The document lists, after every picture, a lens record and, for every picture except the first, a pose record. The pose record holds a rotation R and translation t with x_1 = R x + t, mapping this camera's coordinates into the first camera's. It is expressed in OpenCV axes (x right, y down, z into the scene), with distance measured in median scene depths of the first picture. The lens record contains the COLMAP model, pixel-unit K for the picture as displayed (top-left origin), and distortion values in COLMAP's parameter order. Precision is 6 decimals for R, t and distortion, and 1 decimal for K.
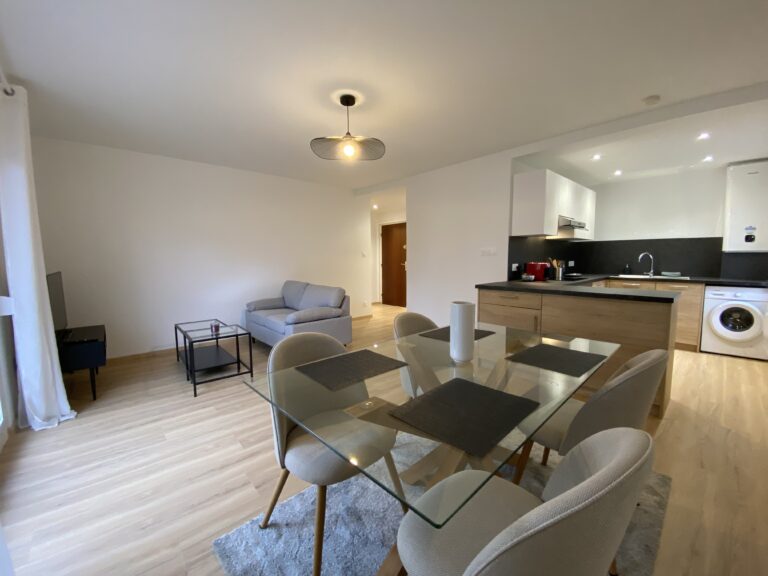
lens RADIAL K [[308.9, 0, 387.2], [0, 308.9, 283.4], [0, 0, 1]] dist [-0.003503, -0.007374]
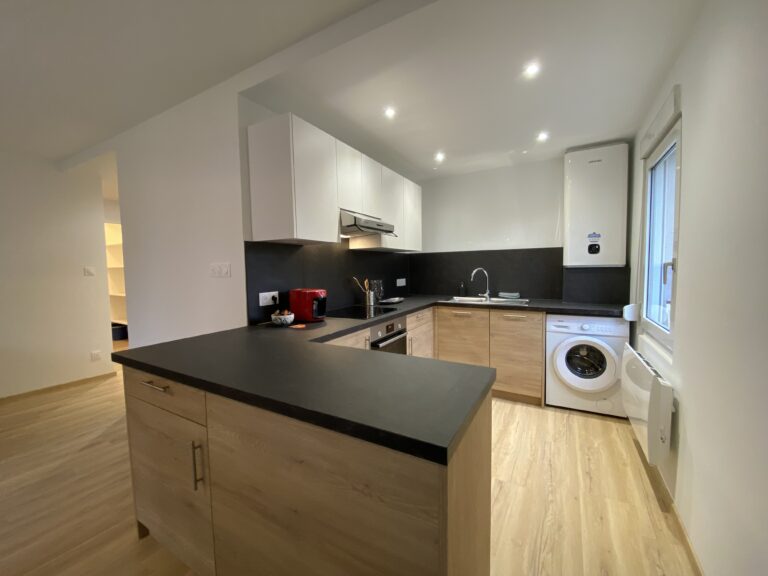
lens RADIAL K [[308.9, 0, 377.4], [0, 308.9, 286.5], [0, 0, 1]] dist [-0.003503, -0.007374]
pose [[0.955104, -0.026572, 0.295077, 0.444902], [0.035549, 0.999053, -0.025098, -0.053295], [-0.294130, 0.034461, 0.955144, 0.417449]]
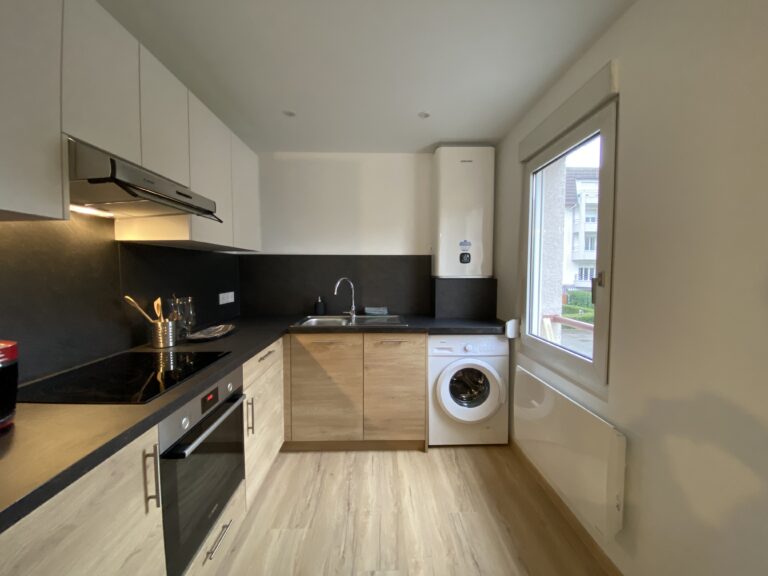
lens RADIAL K [[308.9, 0, 386.2], [0, 308.9, 282.7], [0, 0, 1]] dist [-0.003503, -0.007374]
pose [[0.643311, -0.023441, 0.765246, 0.530541], [0.059887, 0.998009, -0.019774, -0.086319], [-0.763259, 0.058550, 0.643434, 0.665928]]
